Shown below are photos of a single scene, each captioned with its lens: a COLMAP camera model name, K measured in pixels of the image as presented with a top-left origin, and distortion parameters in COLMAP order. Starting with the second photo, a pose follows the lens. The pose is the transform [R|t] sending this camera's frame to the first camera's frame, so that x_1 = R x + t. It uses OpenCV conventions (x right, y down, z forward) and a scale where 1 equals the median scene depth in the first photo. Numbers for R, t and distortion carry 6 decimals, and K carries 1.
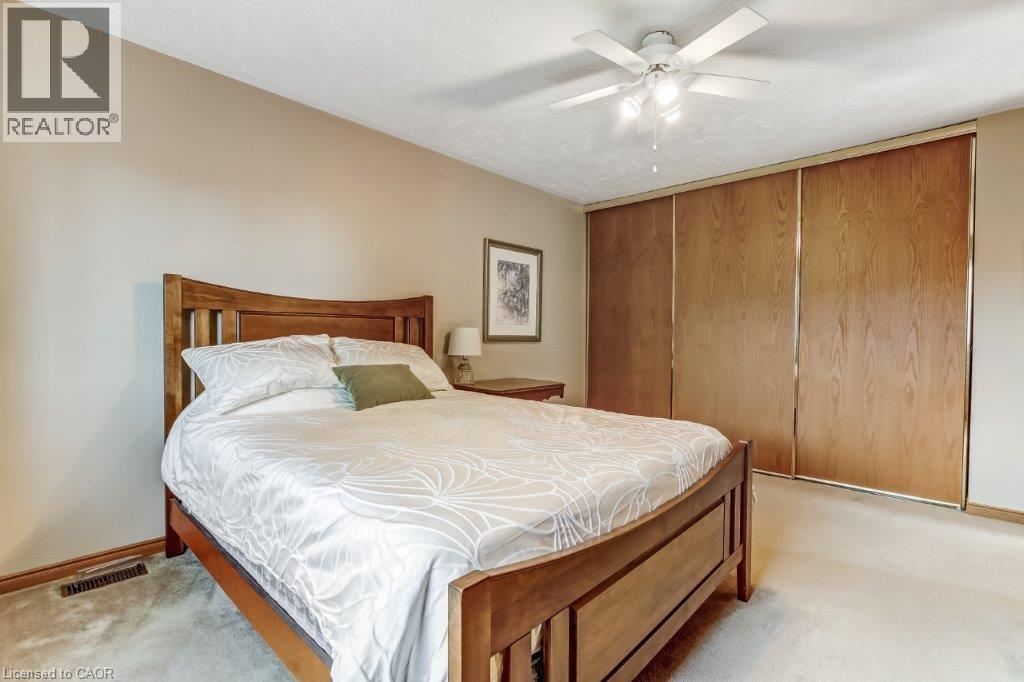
lens RADIAL K [[467.7, 0, 511.2], [0, 467.7, 346.3], [0, 0, 1]] dist [-0.017514, 0.000161]
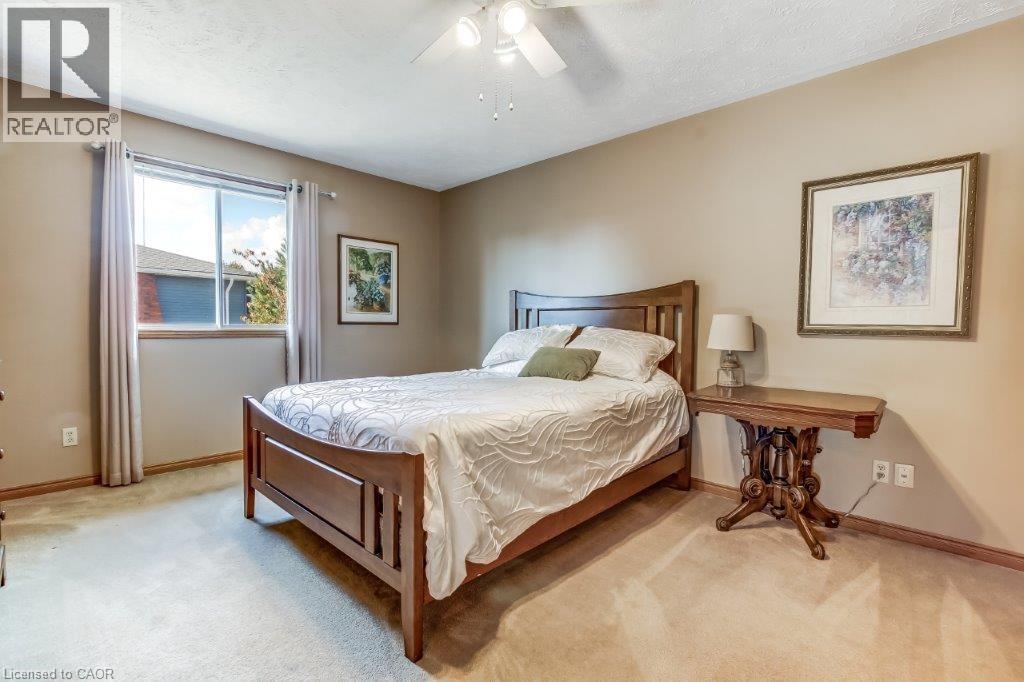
lens RADIAL K [[467.7, 0, 511.2], [0, 467.7, 346.3], [0, 0, 1]] dist [-0.017514, 0.000161]
pose [[0.000917, 0.040418, -0.999182, 0.601701], [-0.029232, 0.998757, 0.040374, -0.007297], [0.999572, 0.029172, 0.002098, 0.557049]]
